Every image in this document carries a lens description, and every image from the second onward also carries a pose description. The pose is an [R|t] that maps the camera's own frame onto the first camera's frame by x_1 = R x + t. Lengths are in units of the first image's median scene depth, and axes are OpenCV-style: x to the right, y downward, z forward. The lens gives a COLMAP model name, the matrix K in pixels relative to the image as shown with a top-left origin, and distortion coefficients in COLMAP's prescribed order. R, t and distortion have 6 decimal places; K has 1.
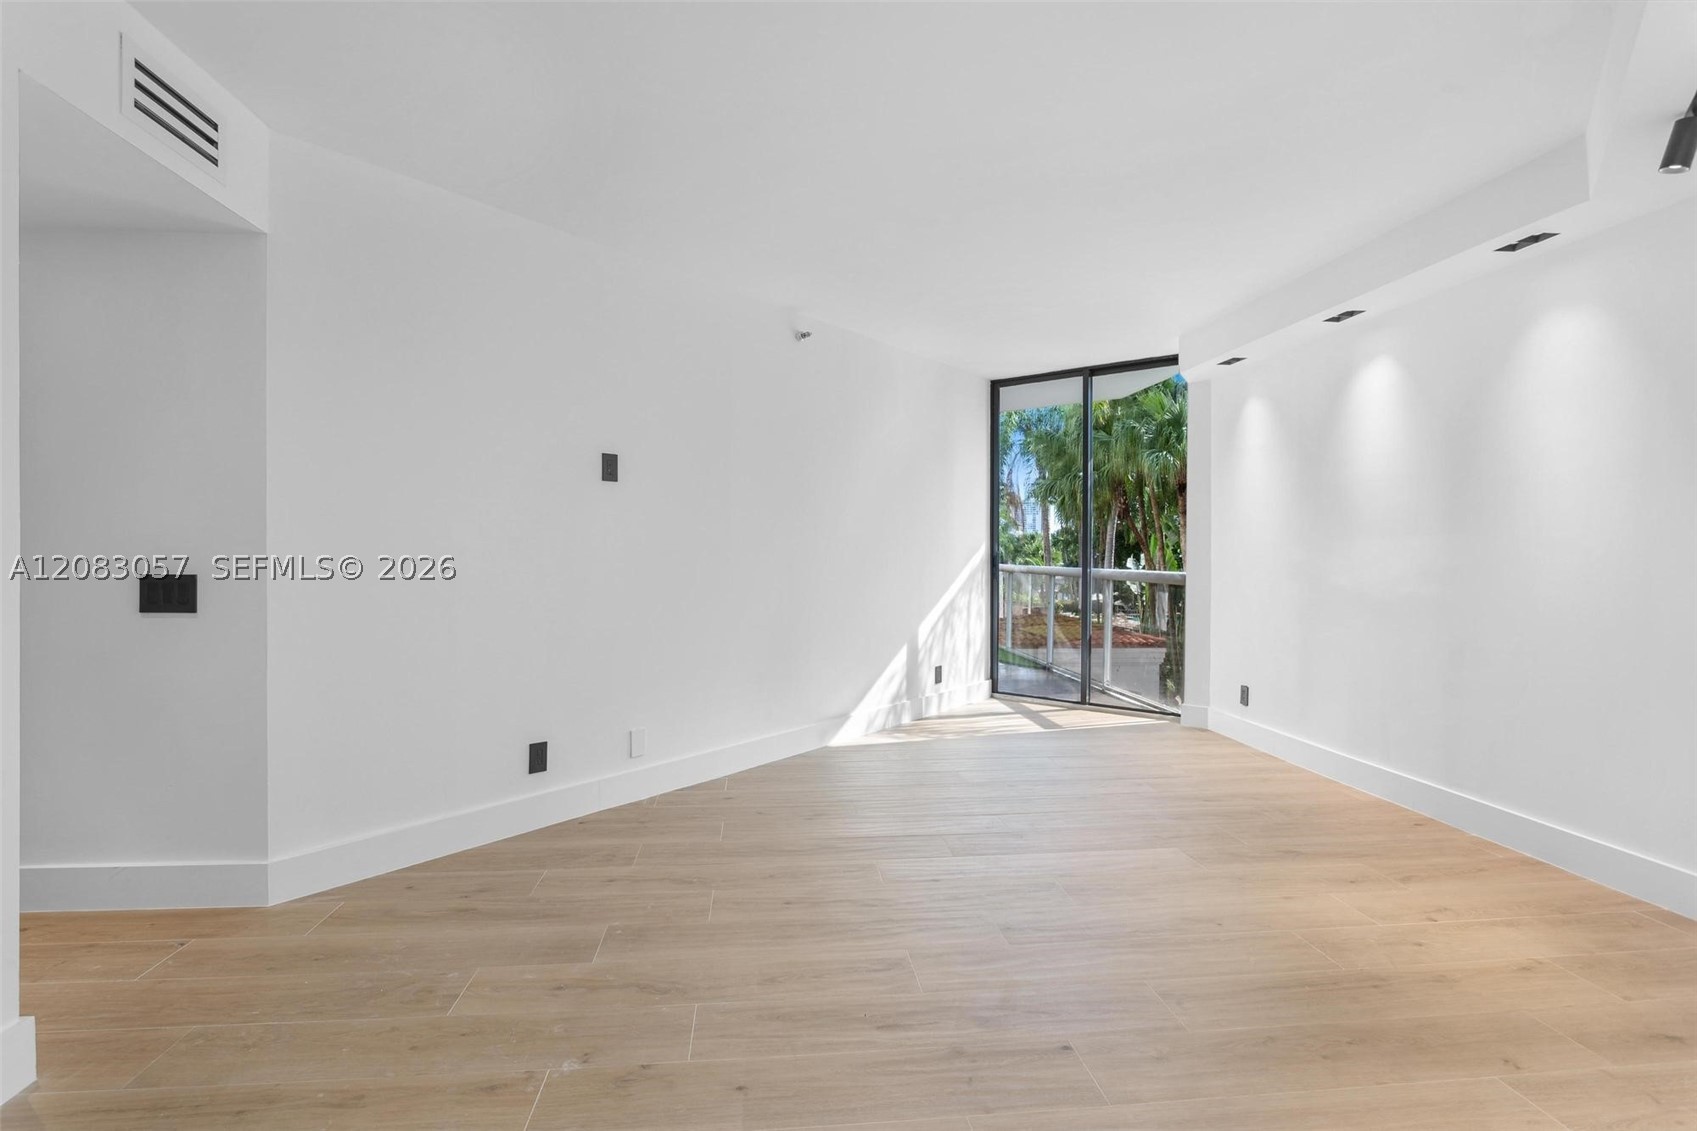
lens RADIAL K [[793.5, 0, 838.5], [0, 793.5, 565.3], [0, 0, 1]] dist [-0.016227, 0.000604]
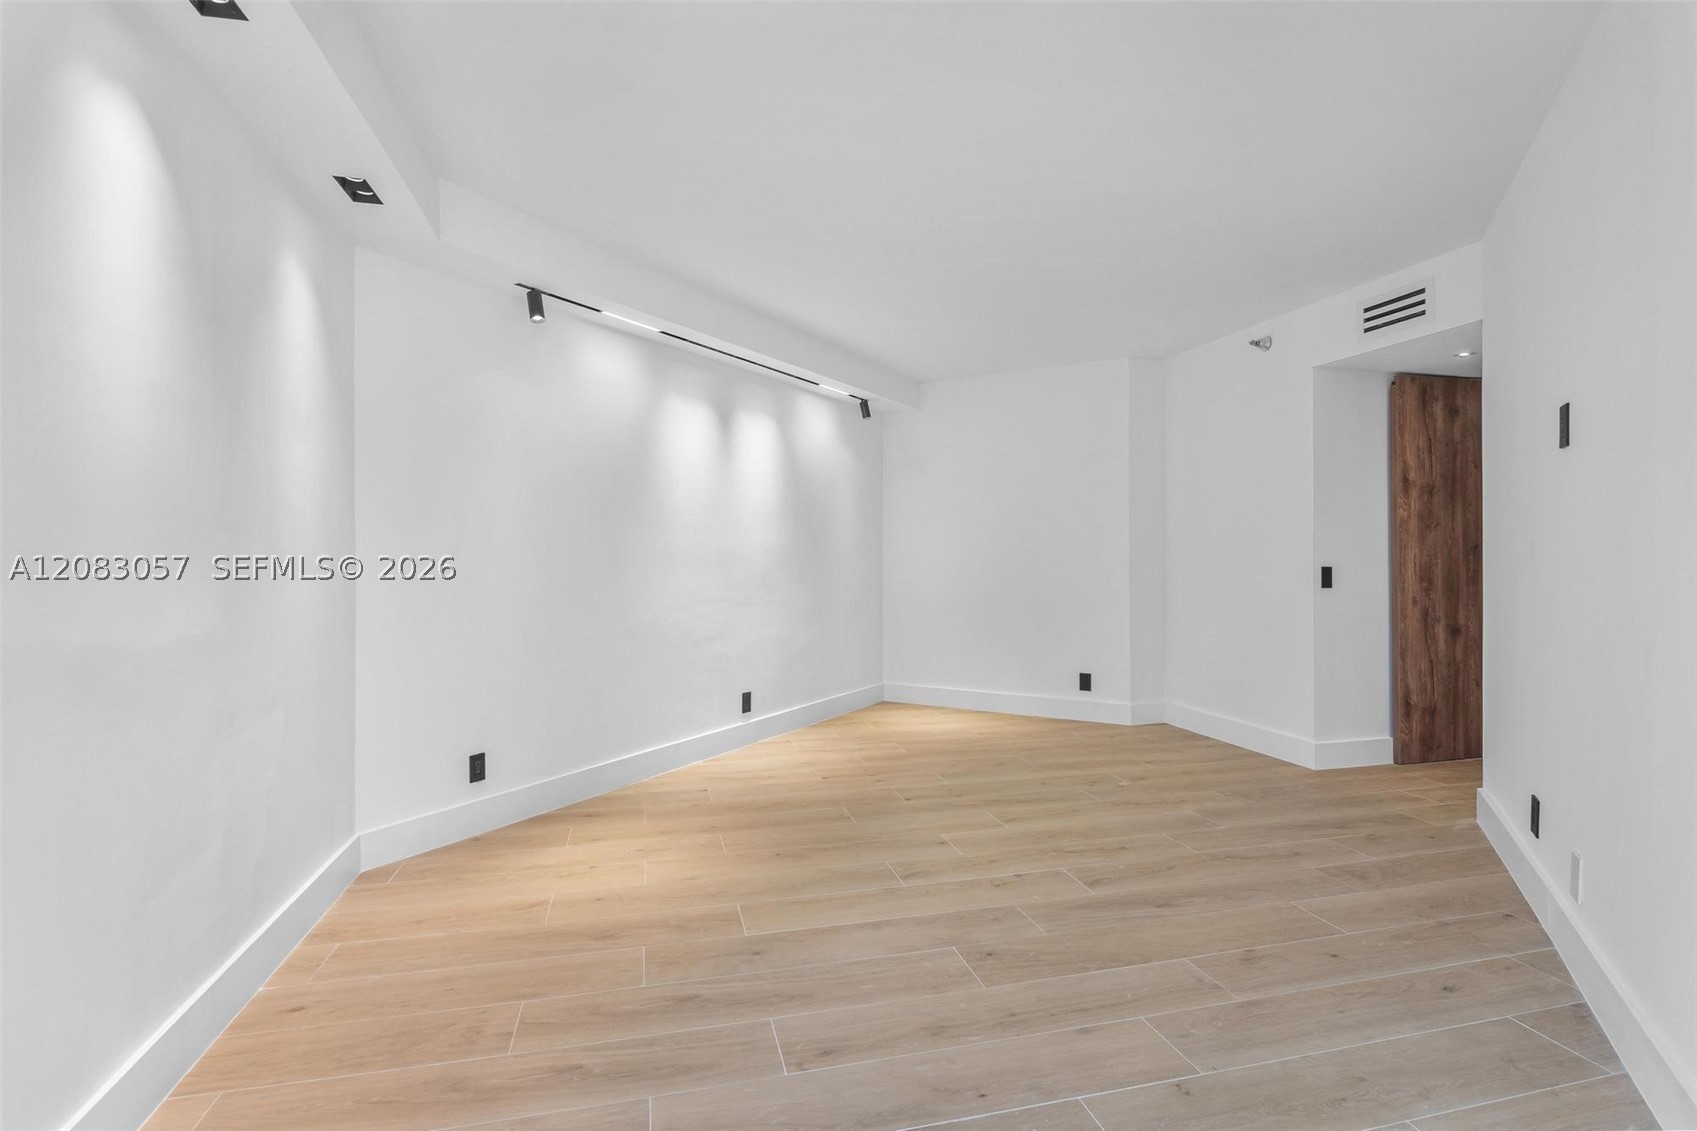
lens RADIAL K [[800.7, 0, 834.2], [0, 800.7, 552.2], [0, 0, 1]] dist [-0.008452, -0.000008]
pose [[-0.990905, -0.001691, -0.134550, 0.410511], [-0.003143, 0.999939, 0.010581, -0.026516], [0.134524, 0.010907, -0.990850, 1.640556]]
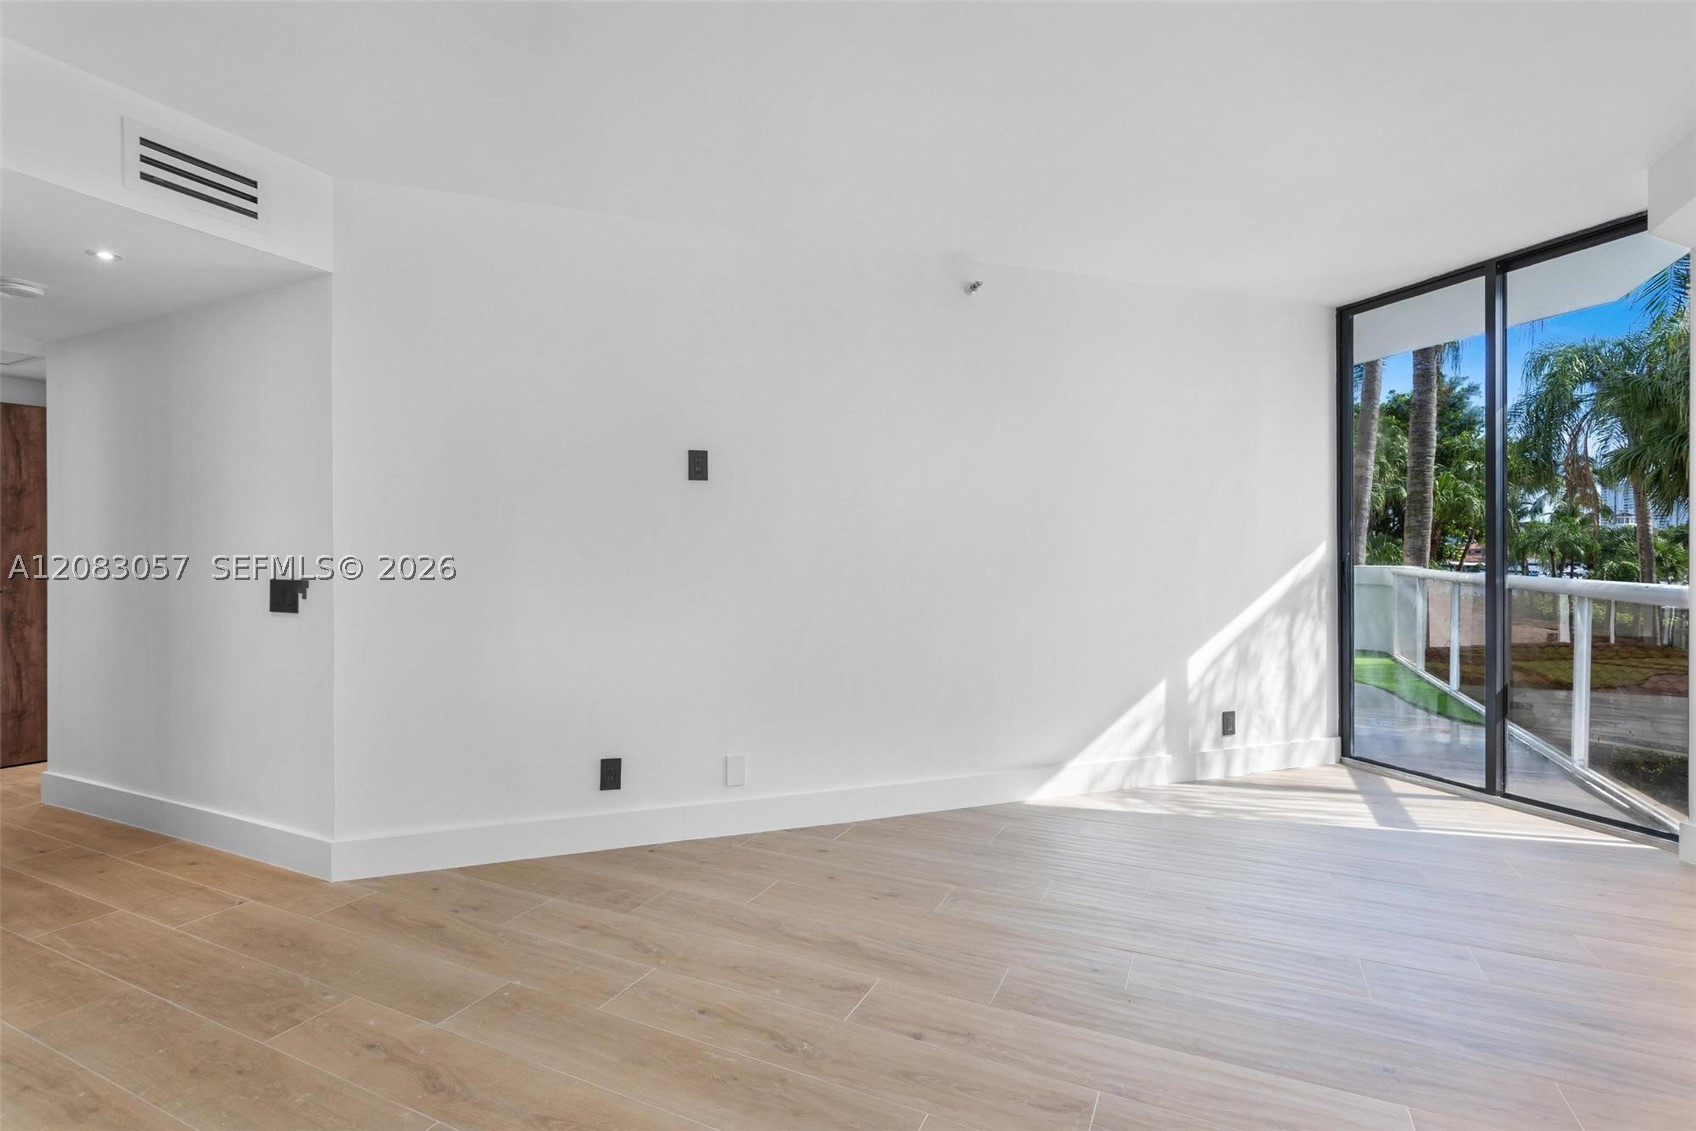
lens RADIAL K [[810.1, 0, 835.4], [0, 810.1, 567.4], [0, 0, 1]] dist [-0.002601, 0.000834]
pose [[0.849967, 0.000866, -0.526835, 0.354184], [-0.002248, 0.999996, -0.001982, -0.004976], [0.526831, 0.002869, 0.849965, 0.302245]]
